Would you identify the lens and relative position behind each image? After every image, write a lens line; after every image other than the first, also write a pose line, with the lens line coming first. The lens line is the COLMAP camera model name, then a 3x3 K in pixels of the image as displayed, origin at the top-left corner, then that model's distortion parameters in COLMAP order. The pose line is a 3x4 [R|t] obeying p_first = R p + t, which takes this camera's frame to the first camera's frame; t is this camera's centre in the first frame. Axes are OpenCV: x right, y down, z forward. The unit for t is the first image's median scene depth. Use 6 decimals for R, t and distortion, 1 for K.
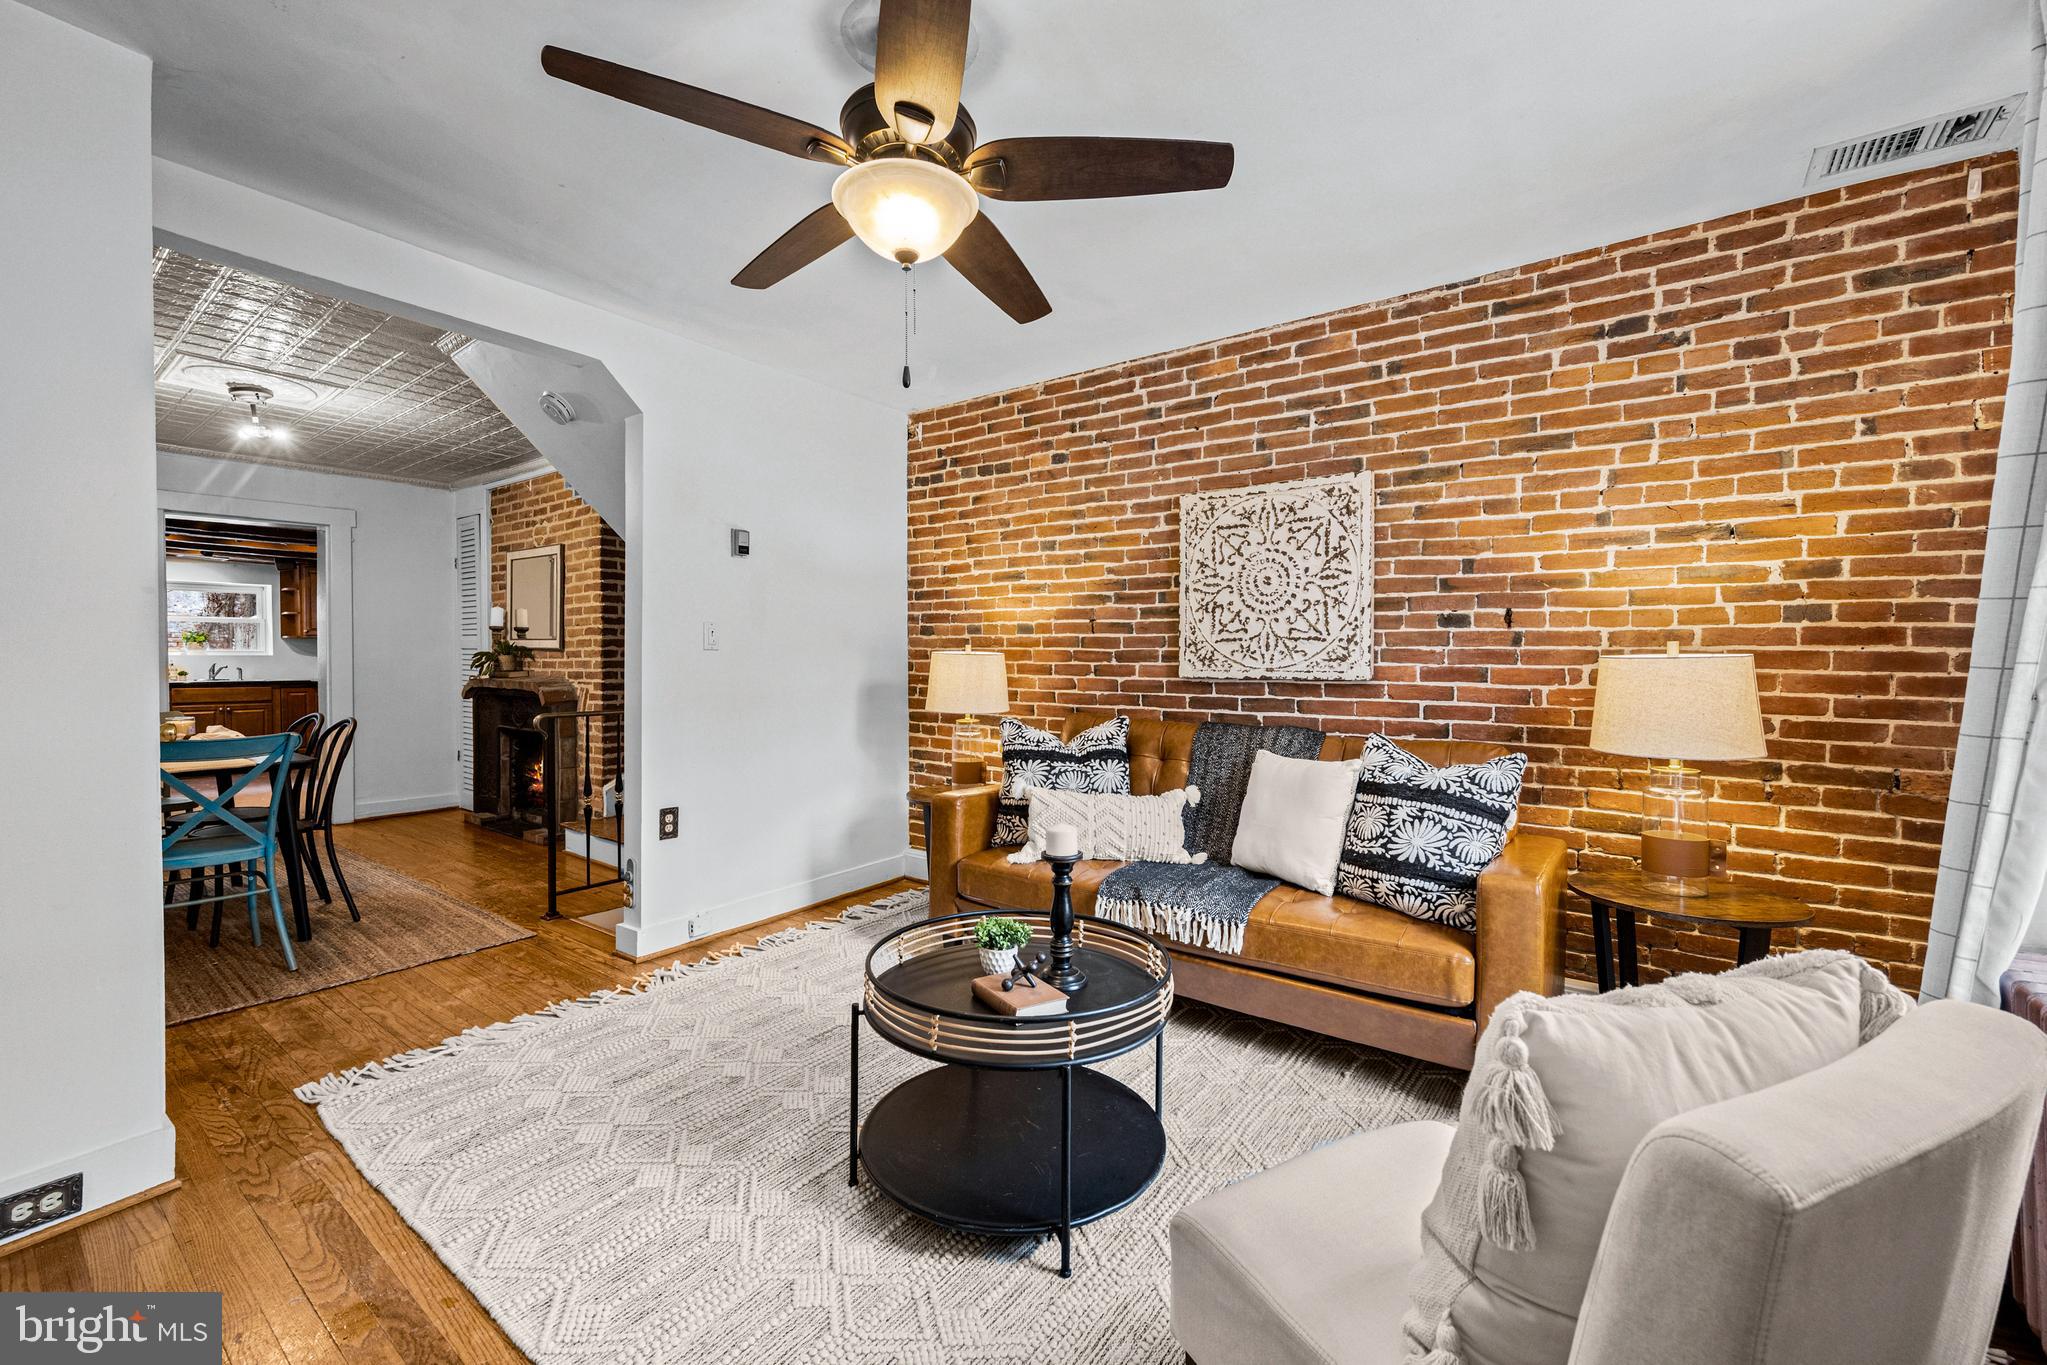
lens RADIAL K [[818.4, 0, 1027.7], [0, 818.4, 686.8], [0, 0, 1]] dist [-0.001995, 0.000027]
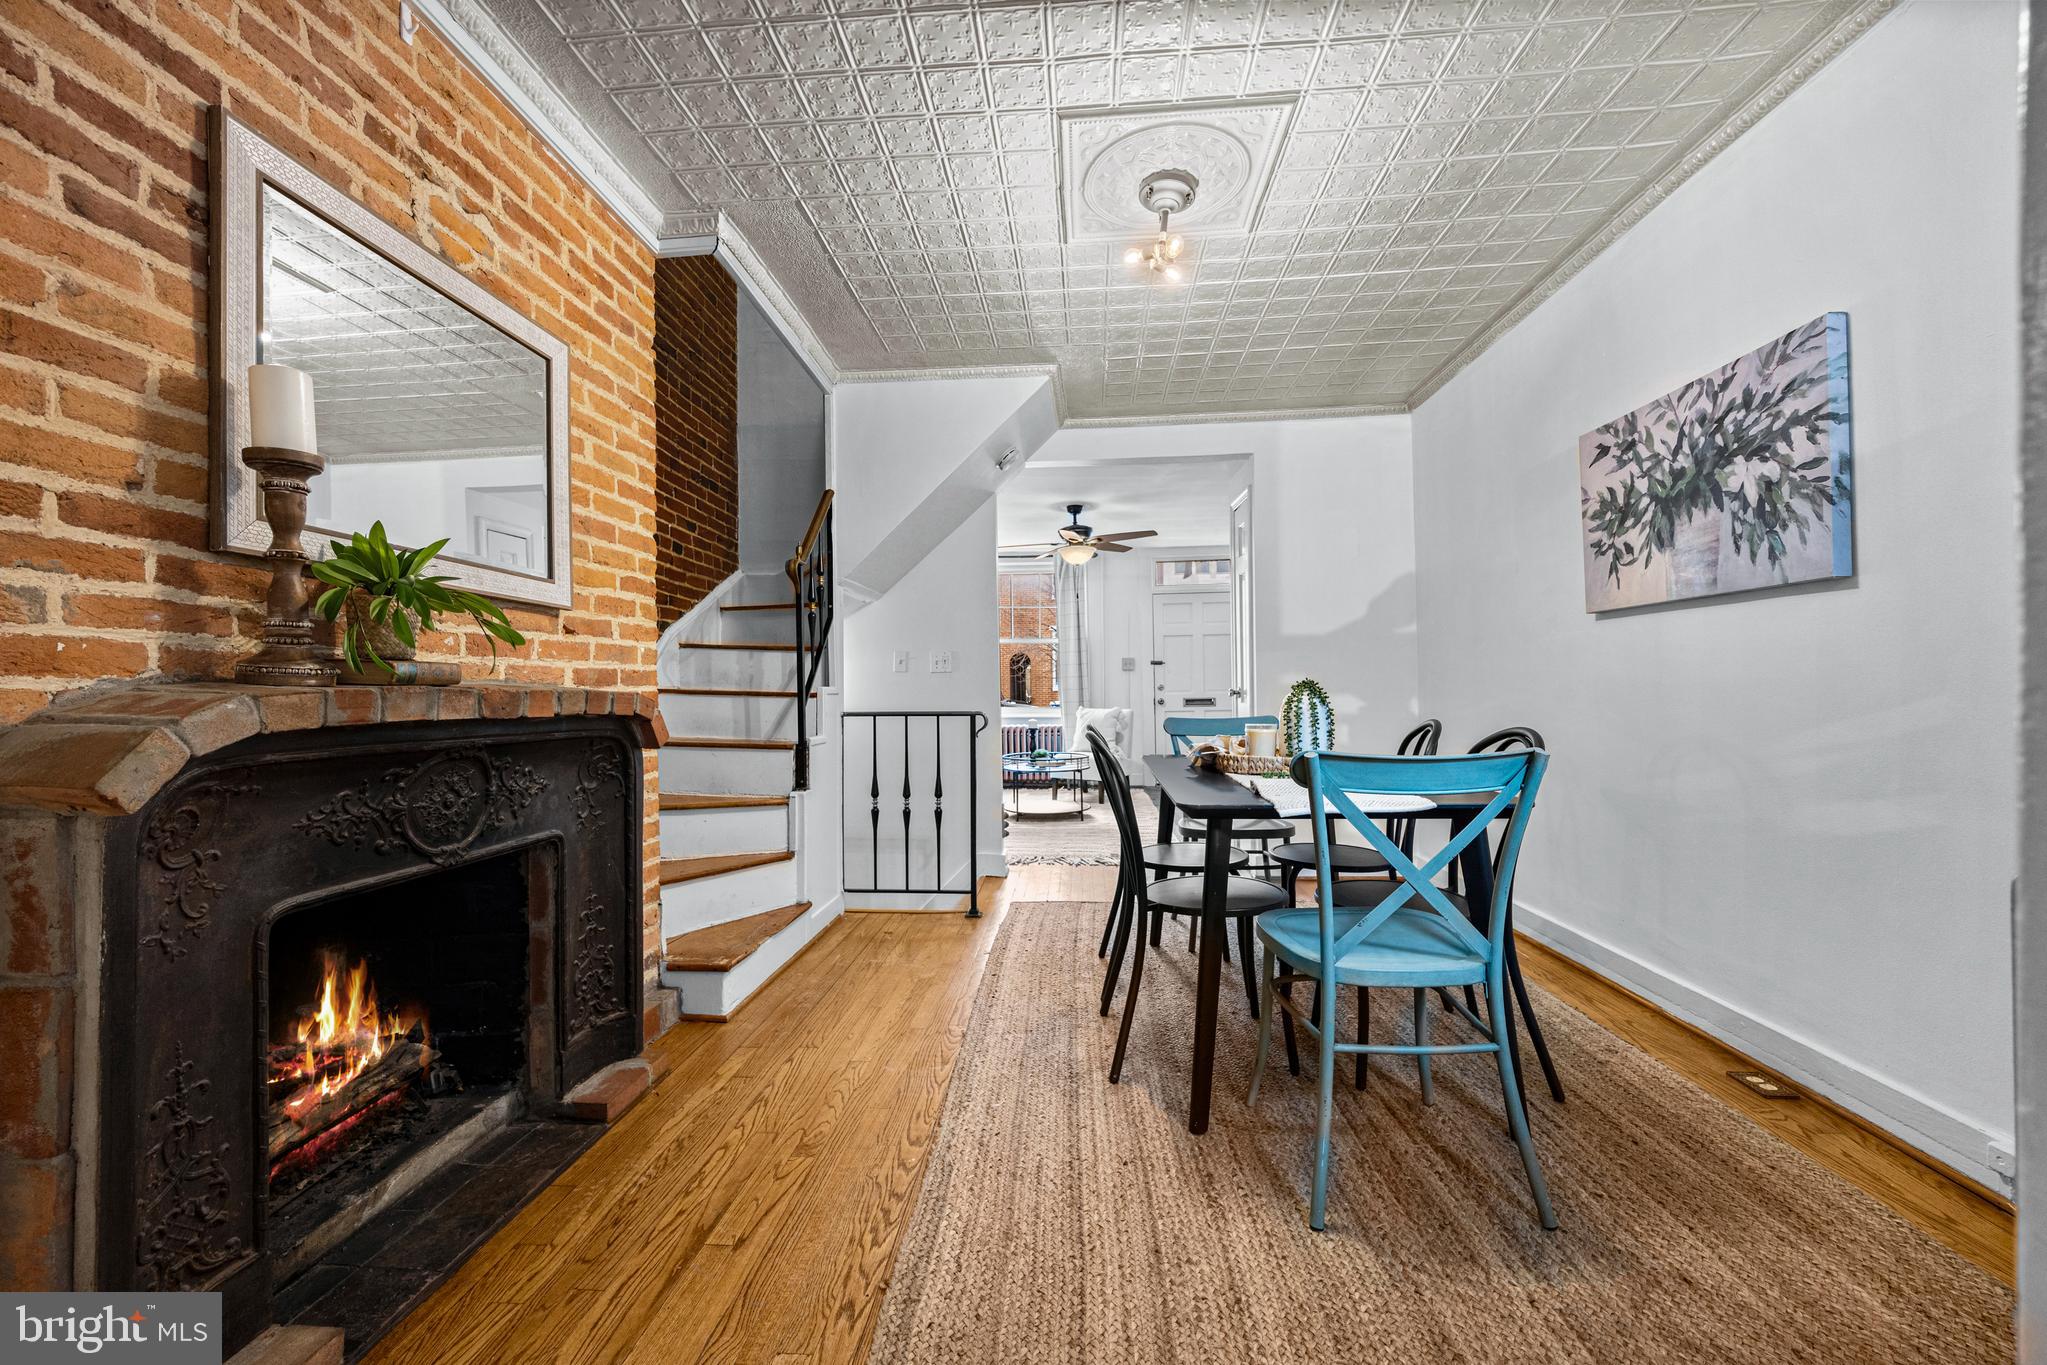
lens RADIAL K [[802.6, 0, 1024.4], [0, 802.6, 687.5], [0, 0, 1]] dist [-0.000972, 0.000555]
pose [[-0.532996, 0.002119, 0.846115, -1.689377], [0.029418, 0.999439, 0.016028, -0.014748], [-0.845606, 0.033434, -0.532760, 1.702690]]
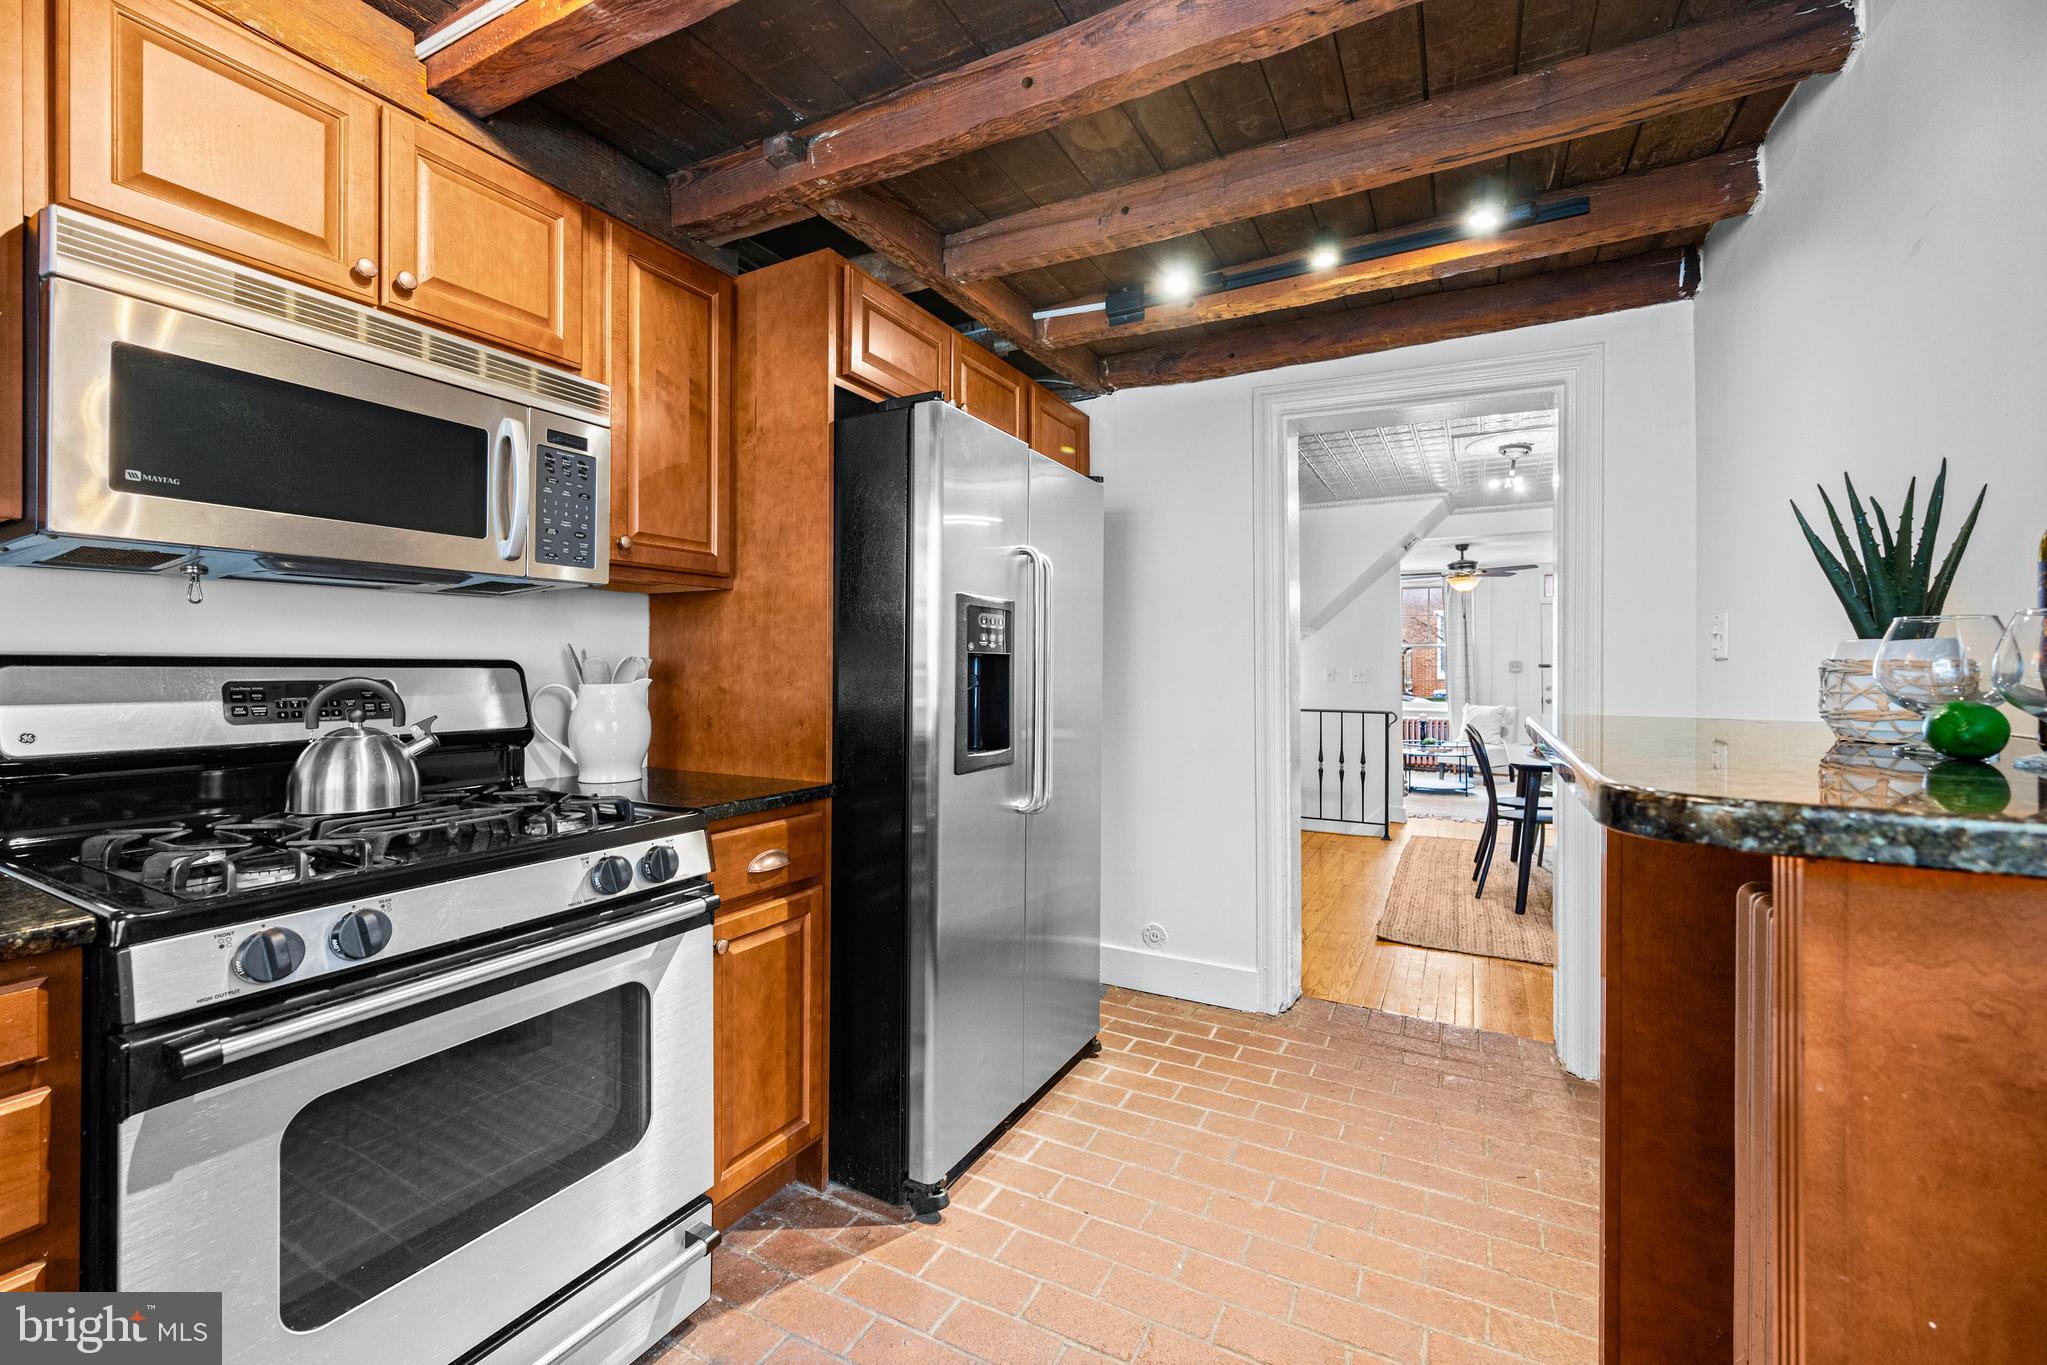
lens RADIAL K [[857.5, 0, 1015.7], [0, 857.5, 670.0], [0, 0, 1]] dist [0.000351, 0.000038]
pose [[-0.141994, -0.004093, 0.989859, -2.513499], [0.025033, 0.999657, 0.007724, -0.096158], [-0.989551, 0.025876, -0.141843, 2.282491]]
